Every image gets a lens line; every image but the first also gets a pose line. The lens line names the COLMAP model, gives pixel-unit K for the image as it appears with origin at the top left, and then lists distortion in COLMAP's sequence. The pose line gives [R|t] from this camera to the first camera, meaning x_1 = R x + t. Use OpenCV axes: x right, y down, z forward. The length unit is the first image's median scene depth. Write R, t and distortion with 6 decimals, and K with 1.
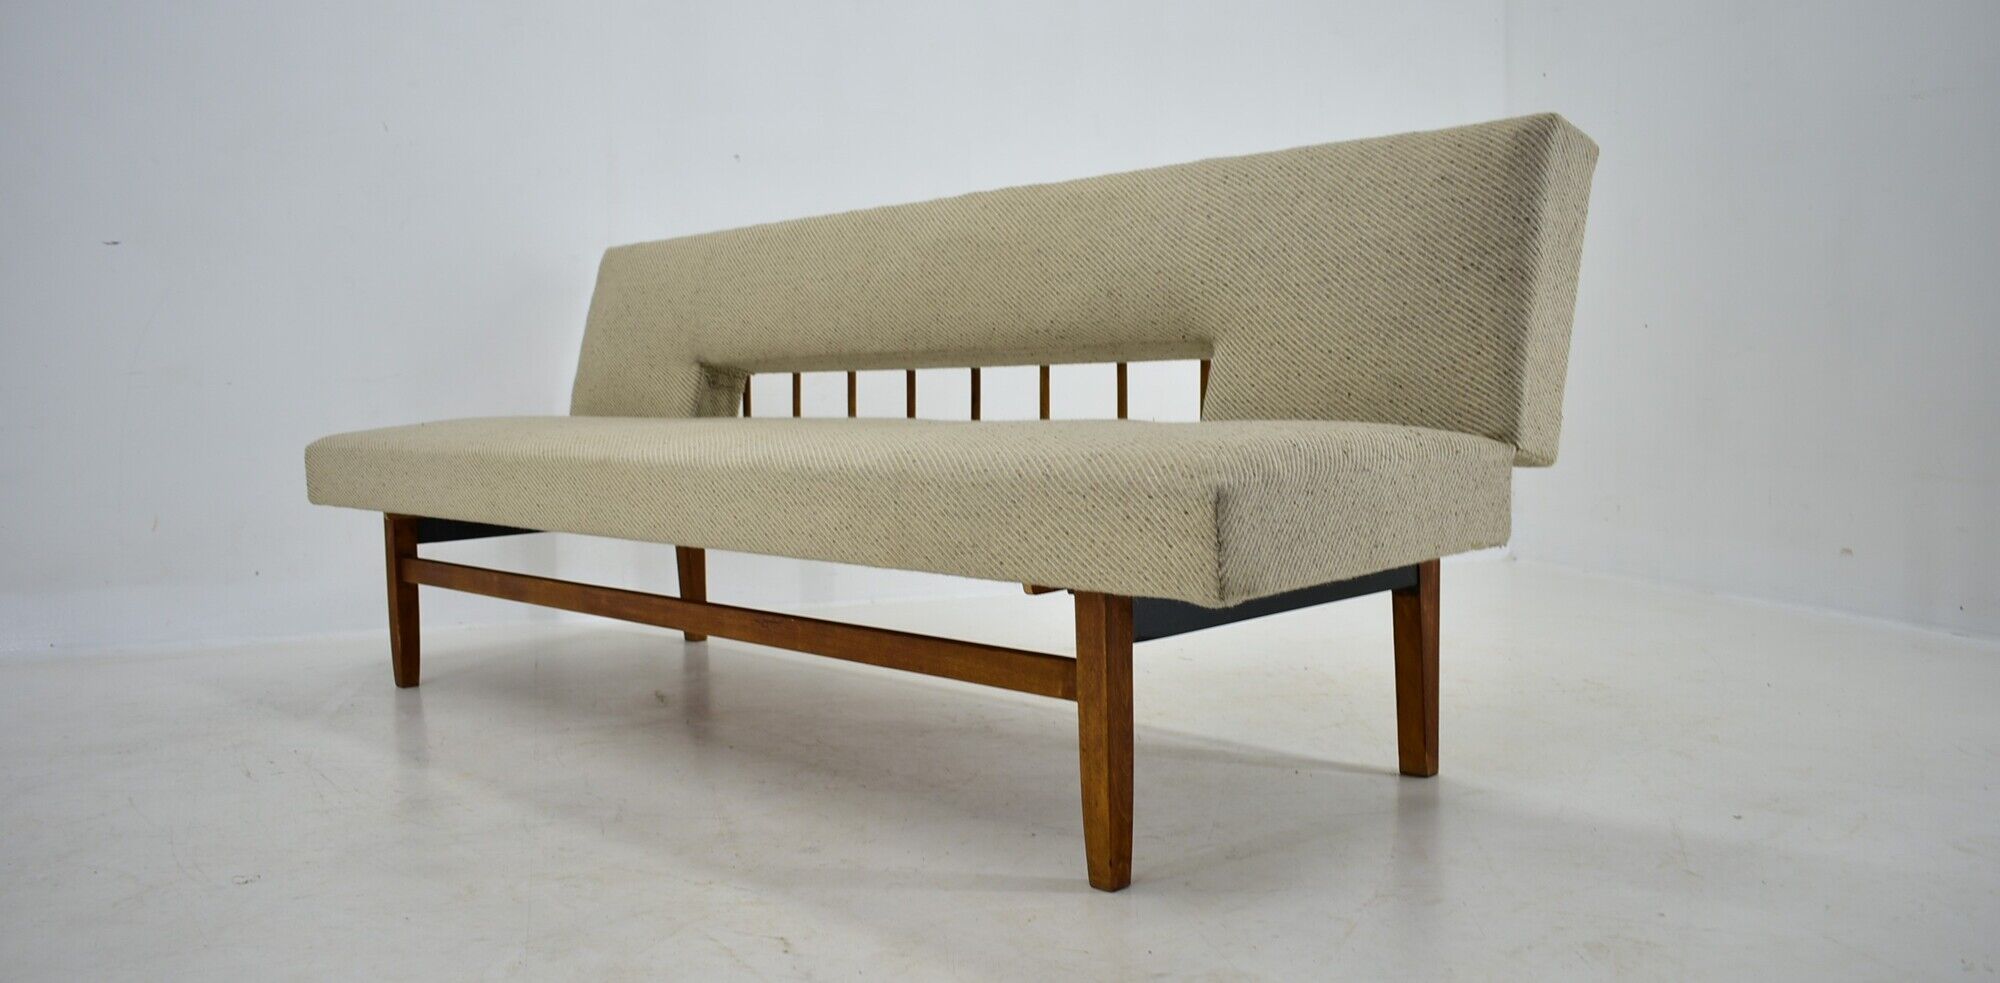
lens RADIAL K [[1574.0, 0, 998.6], [0, 1574.0, 498.8], [0, 0, 1]] dist [-0.008984, -0.000371]
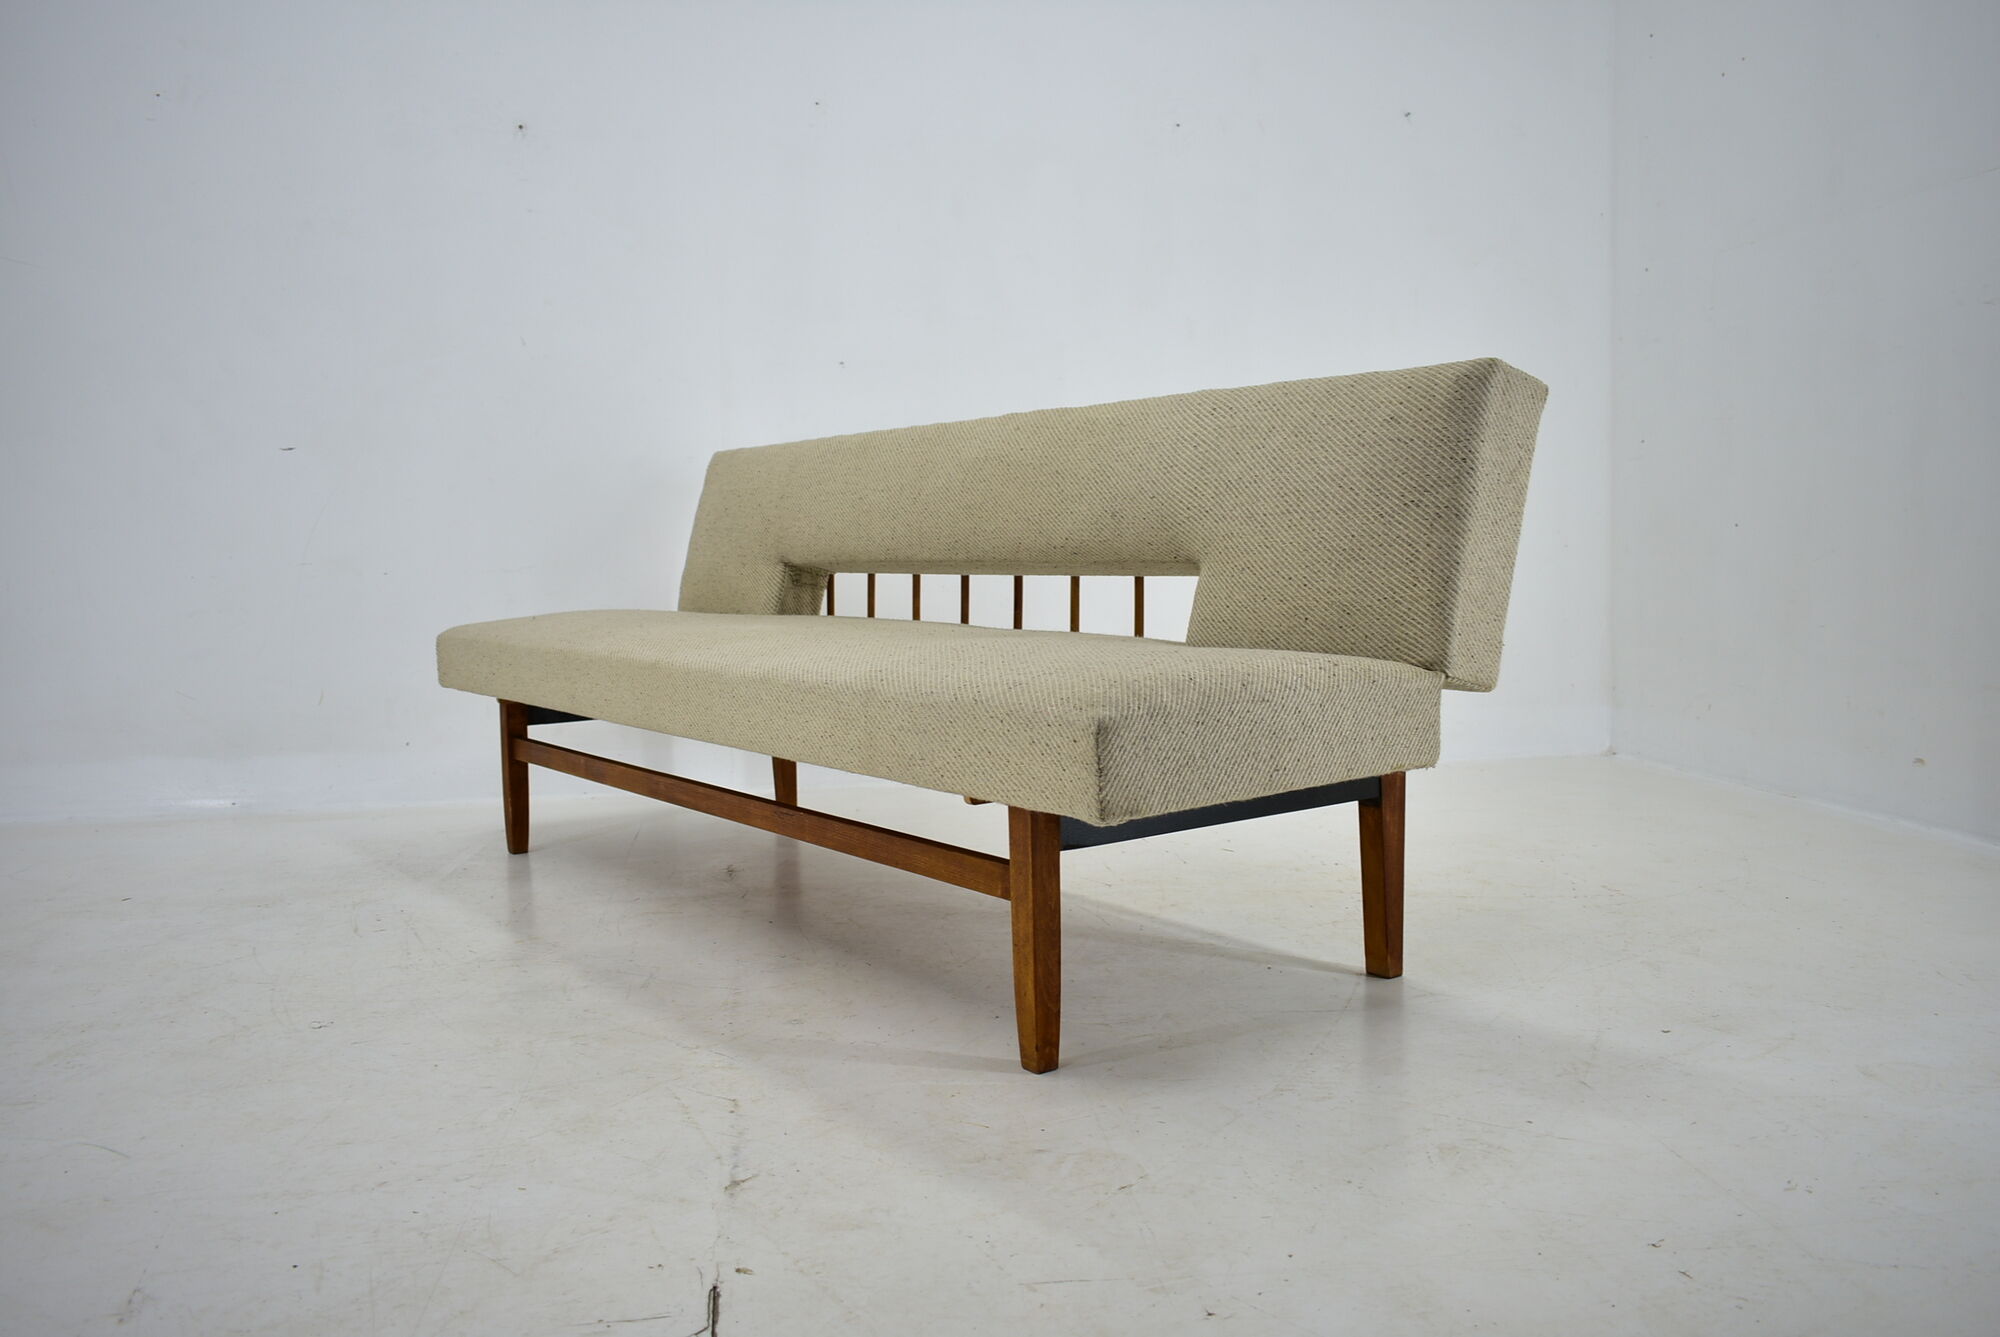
lens RADIAL K [[1575.5, 0, 998.8], [0, 1575.5, 667.6], [0, 0, 1]] dist [-0.012005, 0.007267]
pose [[0.991123, 0.016843, -0.131874, 0.156187], [-0.016040, 0.999846, 0.007150, -0.037224], [0.131974, -0.004971, 0.991241, -0.088237]]
